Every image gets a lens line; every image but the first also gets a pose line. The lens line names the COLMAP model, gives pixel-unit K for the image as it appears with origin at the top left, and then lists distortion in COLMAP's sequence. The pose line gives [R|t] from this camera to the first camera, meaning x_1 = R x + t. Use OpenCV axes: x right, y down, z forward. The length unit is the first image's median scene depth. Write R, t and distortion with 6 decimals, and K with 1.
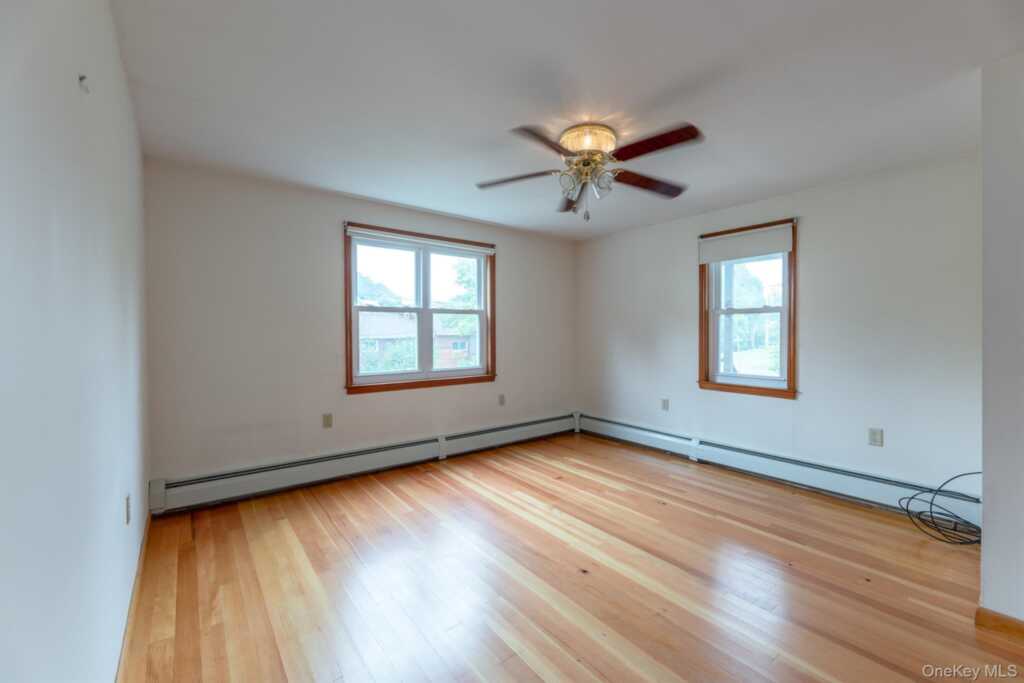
lens RADIAL K [[412.3, 0, 517.7], [0, 412.3, 336.4], [0, 0, 1]] dist [0.002059, -0.000304]
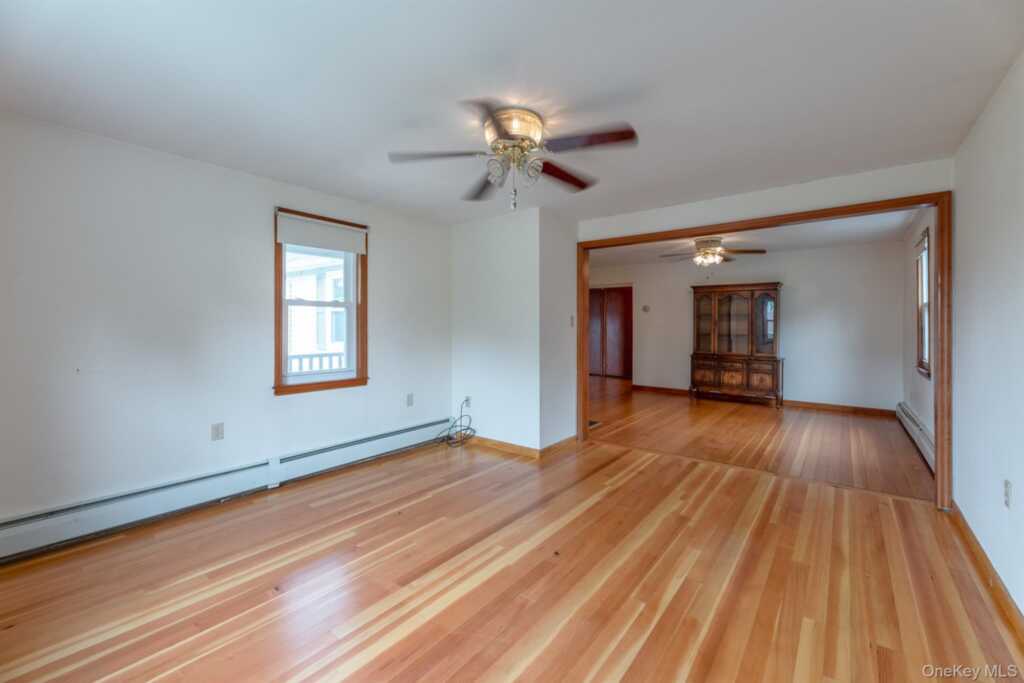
lens RADIAL K [[422.8, 0, 508.6], [0, 422.8, 328.4], [0, 0, 1]] dist [0.000938, 0.000036]
pose [[-0.229974, 0.005890, 0.973179, -0.518062], [0.013565, 0.999904, -0.002846, 0.005003], [-0.973102, 0.012547, -0.230032, 0.832403]]
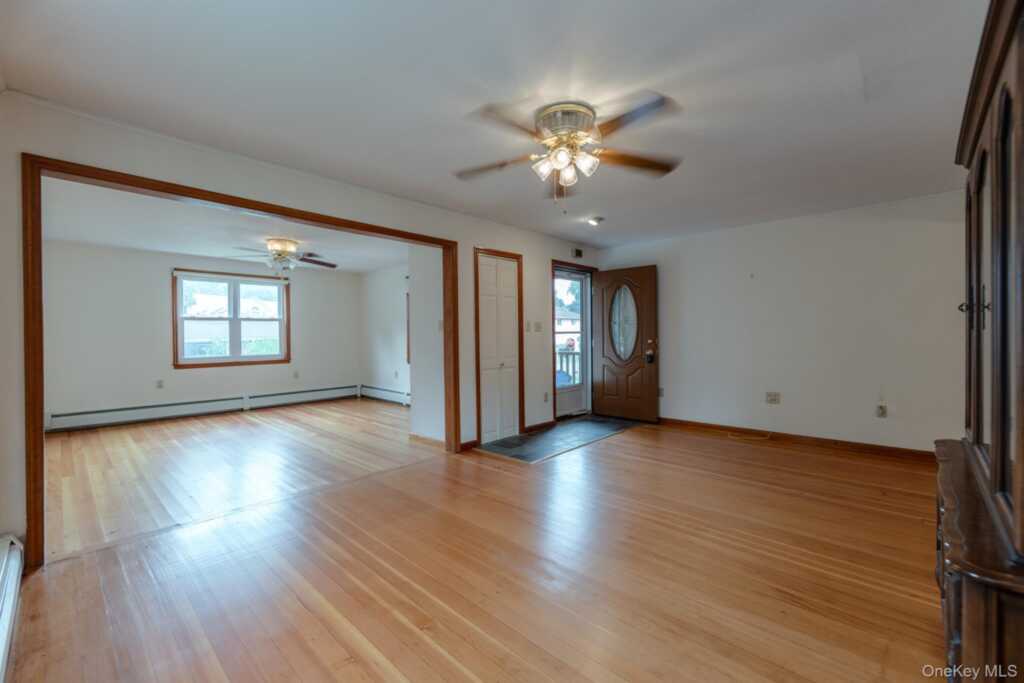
lens RADIAL K [[422.0, 0, 537.4], [0, 422.0, 333.2], [0, 0, 1]] dist [0.001448, 0.000052]
pose [[0.984521, -0.003443, 0.175233, 0.753576], [0.004852, 0.999959, -0.007608, 0.012760], [-0.175200, 0.008340, 0.984498, -0.976849]]
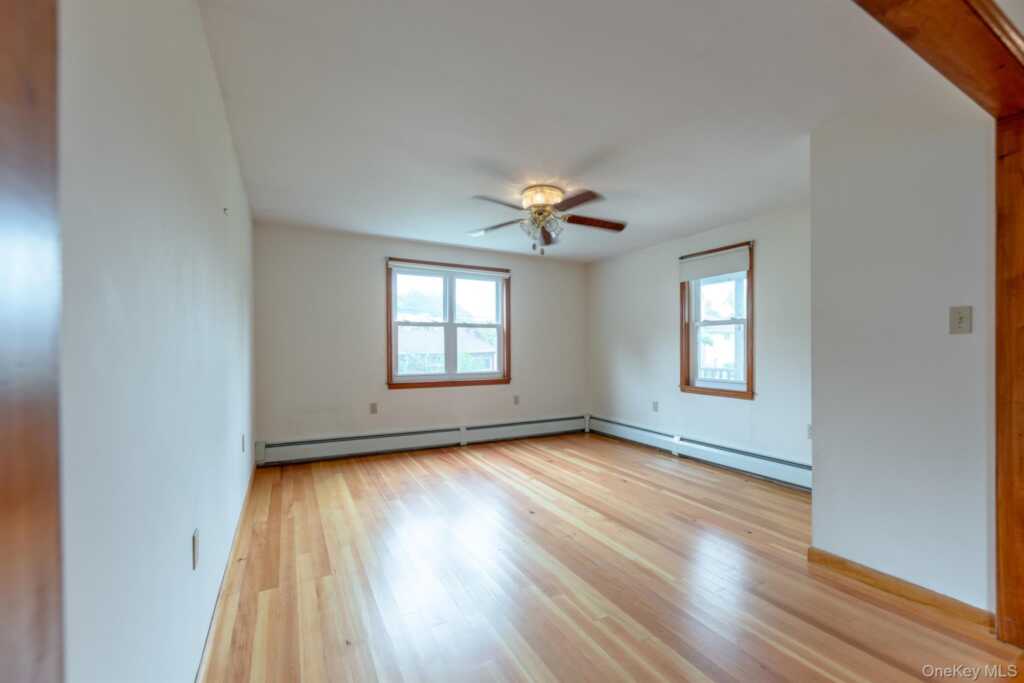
lens RADIAL K [[417.2, 0, 516.2], [0, 417.2, 352.9], [0, 0, 1]] dist [0.001767, 0.000148]
pose [[0.984584, 0.003824, -0.174872, 0.216494], [-0.003904, 0.999992, -0.000108, 0.024177], [0.174870, 0.000789, 0.984591, -0.232810]]
